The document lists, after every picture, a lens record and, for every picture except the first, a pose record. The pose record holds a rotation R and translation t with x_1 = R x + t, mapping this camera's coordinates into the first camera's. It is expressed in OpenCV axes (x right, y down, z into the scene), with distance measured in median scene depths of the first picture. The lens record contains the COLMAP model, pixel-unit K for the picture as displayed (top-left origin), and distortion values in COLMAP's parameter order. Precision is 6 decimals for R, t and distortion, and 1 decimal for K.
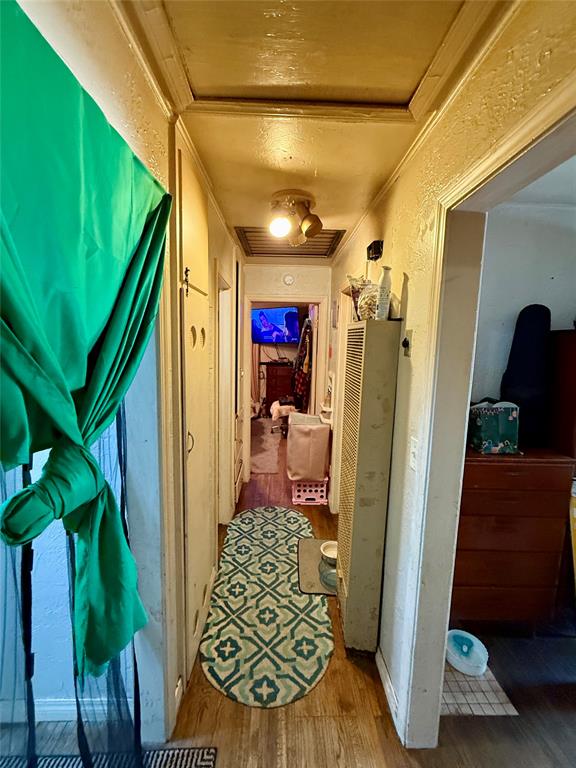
lens RADIAL K [[303.2, 0, 289.7], [0, 303.2, 379.6], [0, 0, 1]] dist [0.002142, 0.000109]
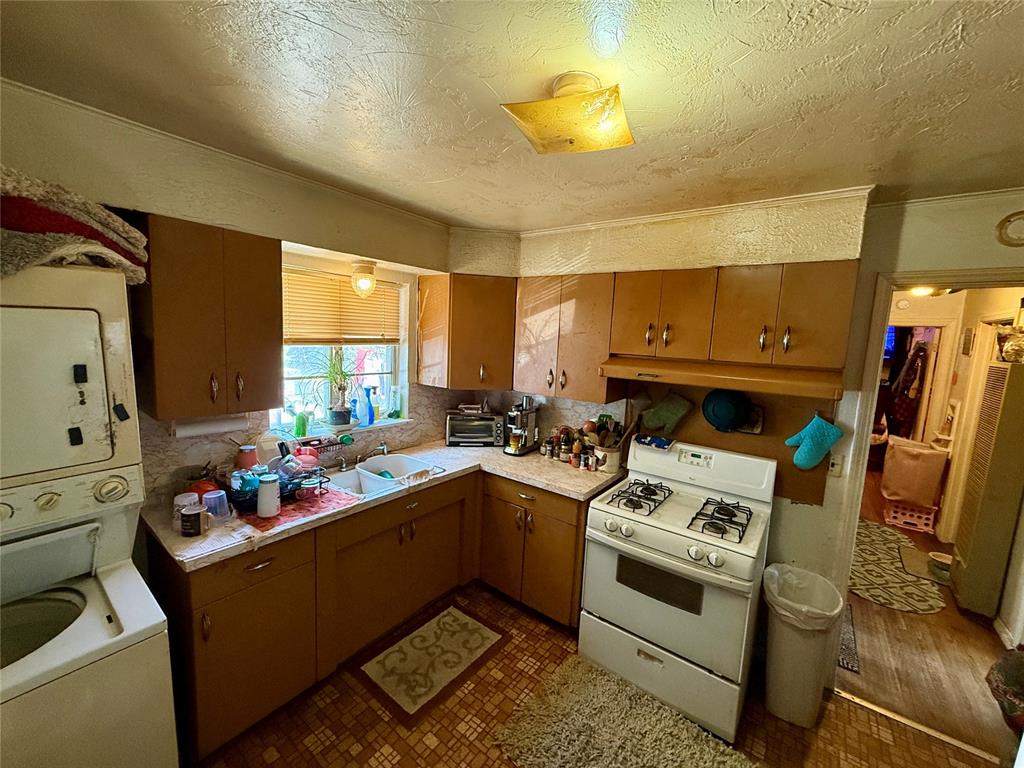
lens RADIAL K [[404.2, 0, 508.1], [0, 404.2, 384.3], [0, 0, 1]] dist [0.002142, 0.000109]
pose [[0.787837, 0.083619, -0.610180, -0.207923], [-0.094543, 0.995417, 0.014341, 0.042903], [0.608583, 0.046390, 0.792133, -0.925242]]
